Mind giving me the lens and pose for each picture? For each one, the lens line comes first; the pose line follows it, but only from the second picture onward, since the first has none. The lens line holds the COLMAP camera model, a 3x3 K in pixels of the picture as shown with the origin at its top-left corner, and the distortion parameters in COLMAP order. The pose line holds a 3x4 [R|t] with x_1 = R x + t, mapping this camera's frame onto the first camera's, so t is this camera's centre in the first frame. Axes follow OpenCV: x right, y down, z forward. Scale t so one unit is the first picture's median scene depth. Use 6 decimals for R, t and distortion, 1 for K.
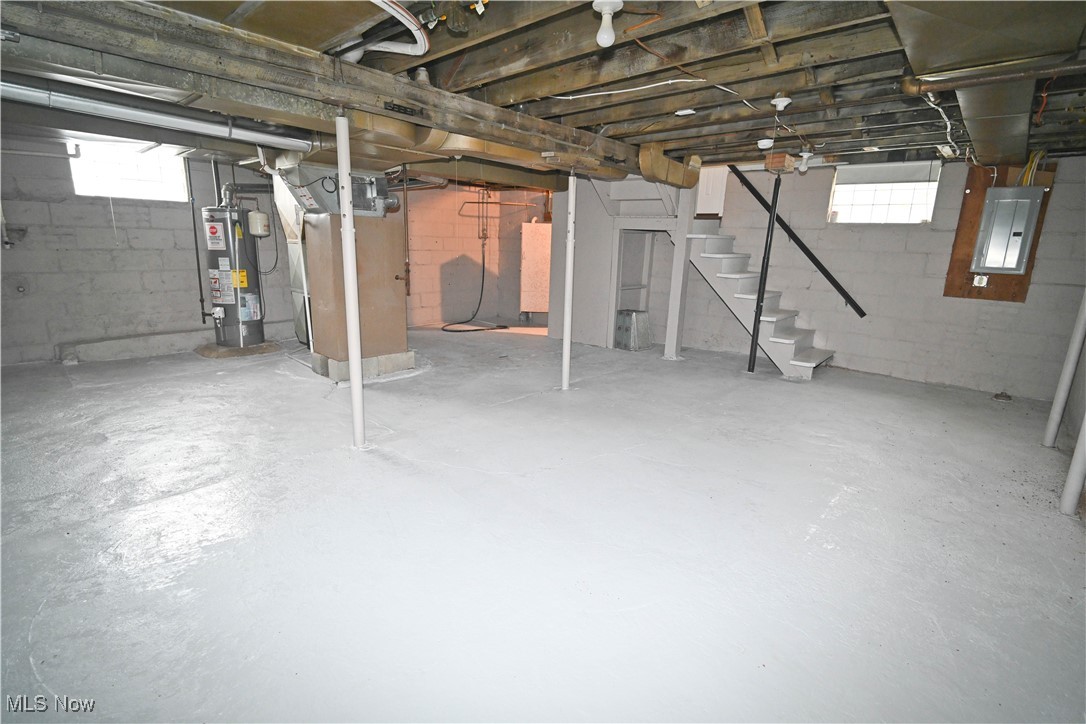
lens RADIAL K [[509.3, 0, 543.5], [0, 509.3, 363.1], [0, 0, 1]] dist [-0.000774, -0.003838]
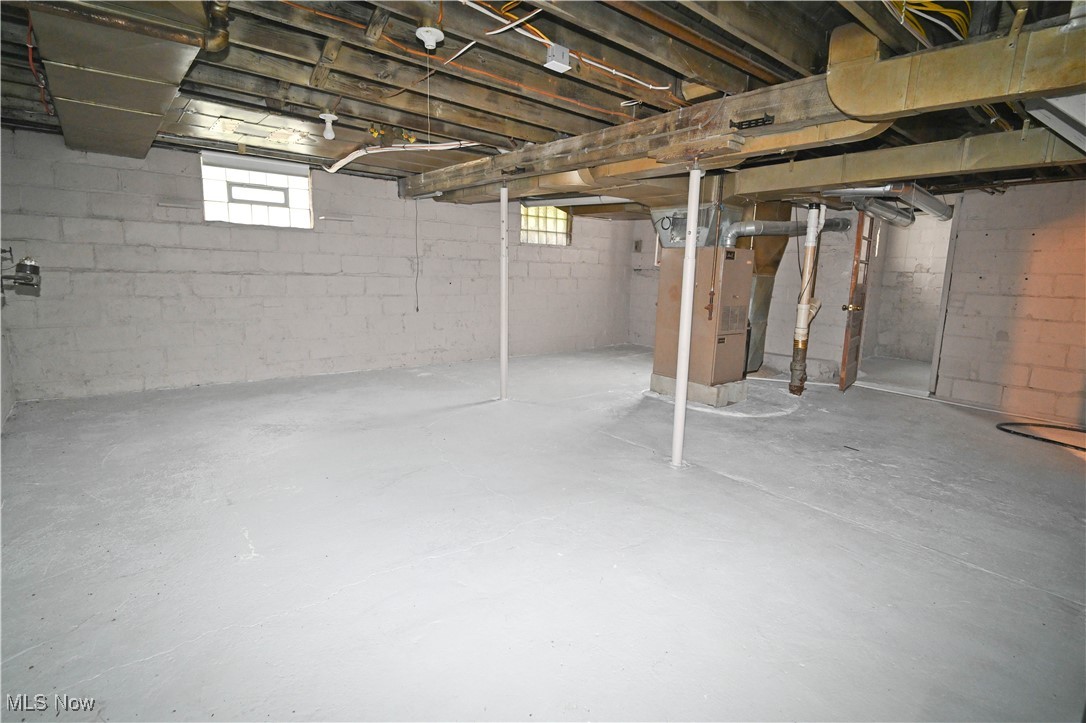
lens RADIAL K [[509.3, 0, 543.9], [0, 509.3, 356.3], [0, 0, 1]] dist [-0.000774, -0.003838]
pose [[-0.134132, 0.136478, -0.981520, 0.875570], [-0.260543, 0.950767, 0.167807, -0.193782], [0.956099, 0.278237, -0.091970, 0.990740]]
